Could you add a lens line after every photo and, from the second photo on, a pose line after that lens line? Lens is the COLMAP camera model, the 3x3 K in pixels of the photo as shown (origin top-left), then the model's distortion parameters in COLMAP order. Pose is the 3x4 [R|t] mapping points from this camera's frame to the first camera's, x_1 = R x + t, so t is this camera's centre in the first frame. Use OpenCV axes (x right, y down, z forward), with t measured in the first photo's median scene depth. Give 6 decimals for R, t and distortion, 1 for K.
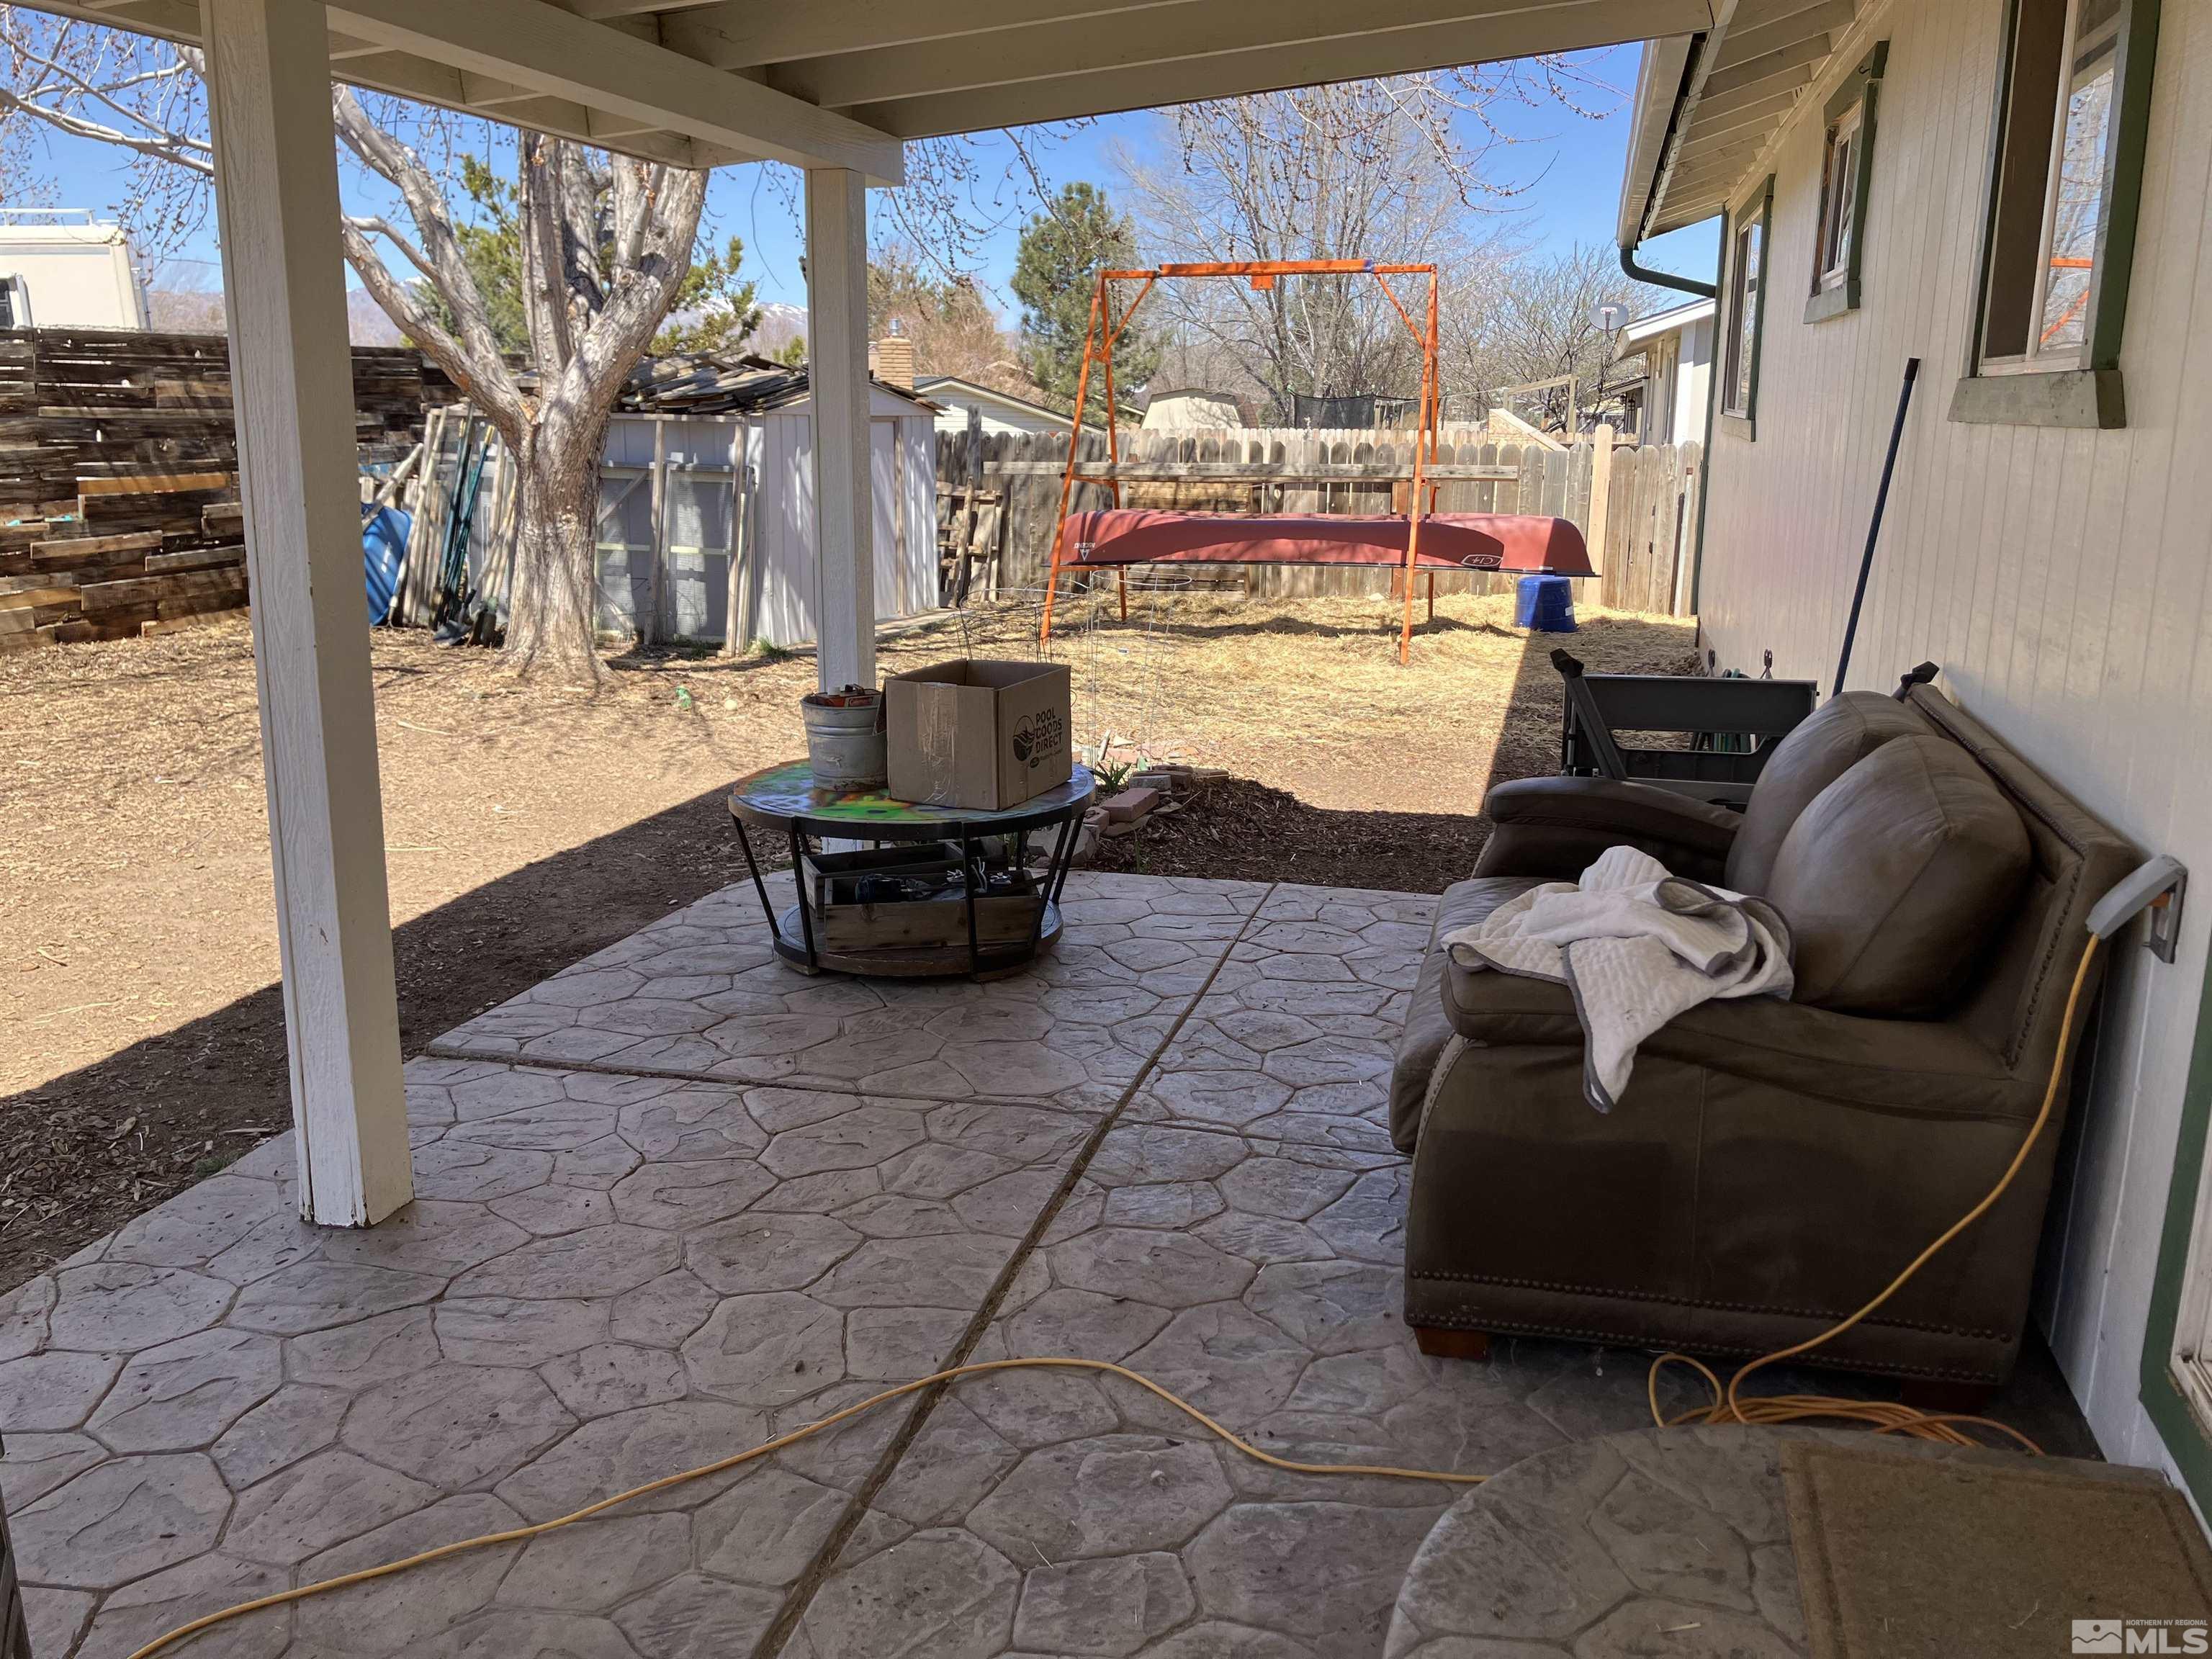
lens RADIAL K [[1853.5, 0, 1110.6], [0, 1853.5, 839.1], [0, 0, 1]] dist [0.063464, -0.049968]
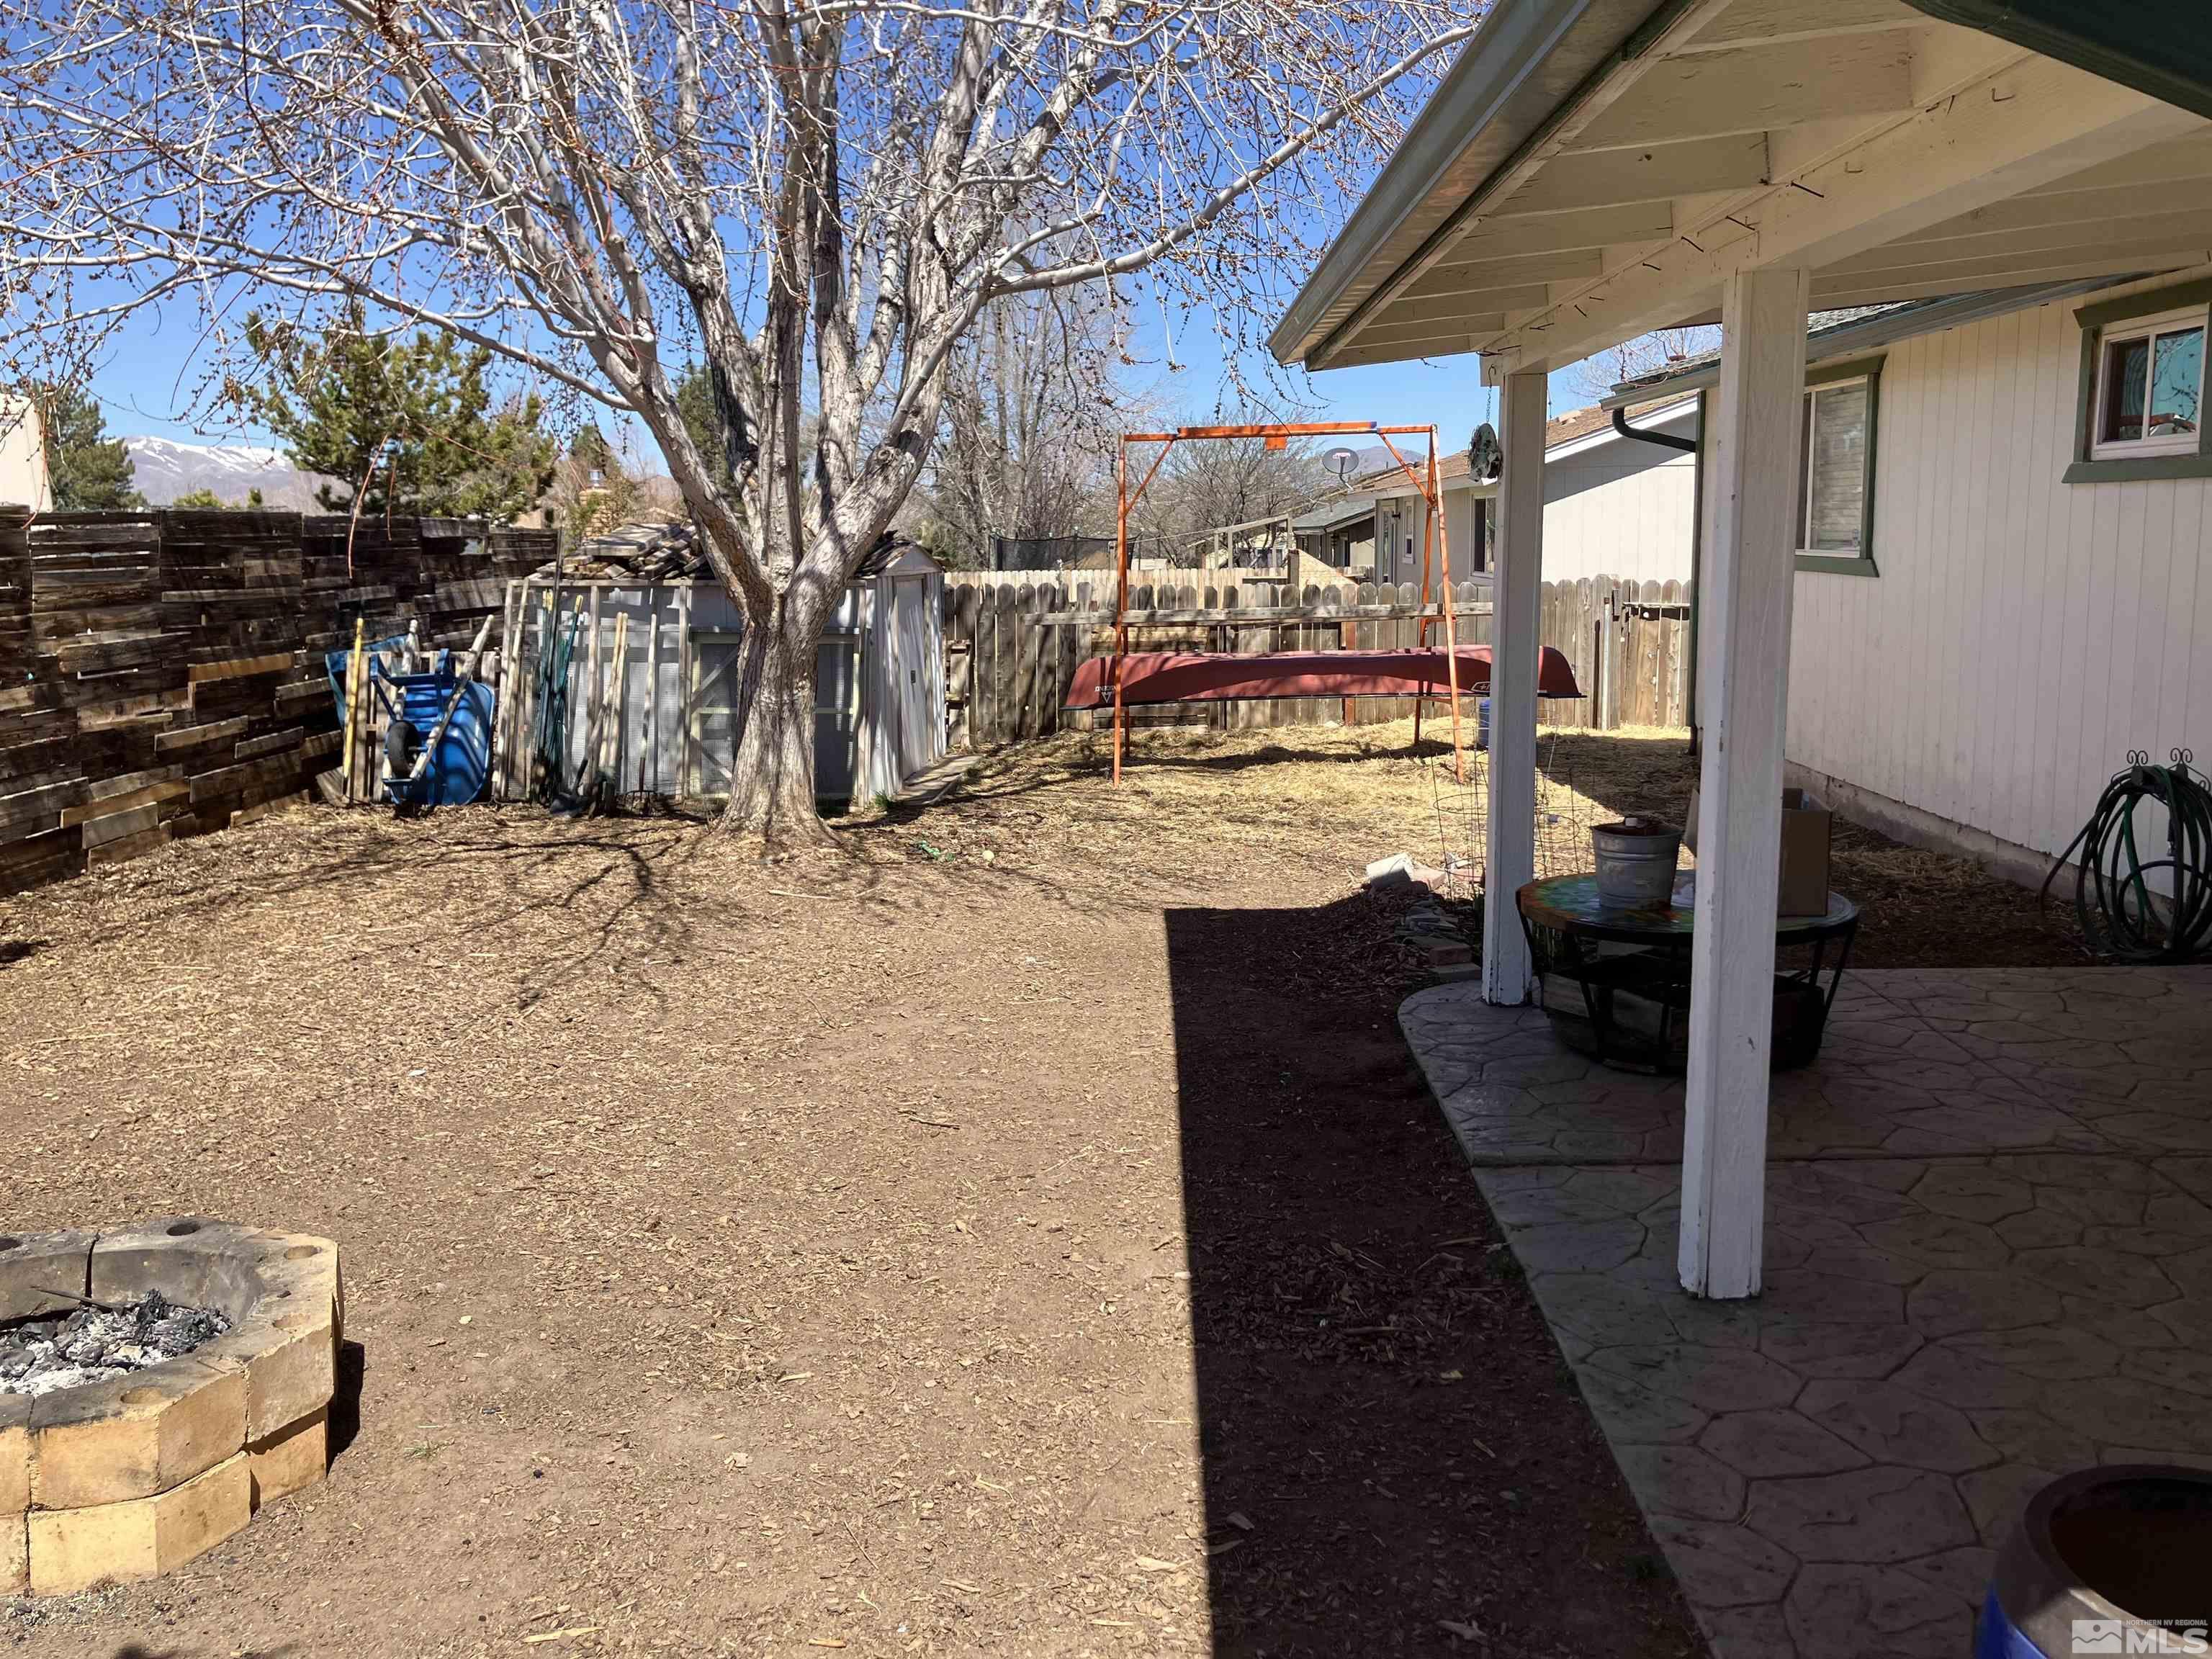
lens RADIAL K [[1853.5, 0, 980.2], [0, 1853.5, 906.6], [0, 0, 1]] dist [0.063464, -0.049968]
pose [[0.967070, -0.070362, 0.244590, -0.389199], [0.078780, 0.996584, -0.024795, -0.014684], [-0.242010, 0.043248, 0.969309, -0.007257]]
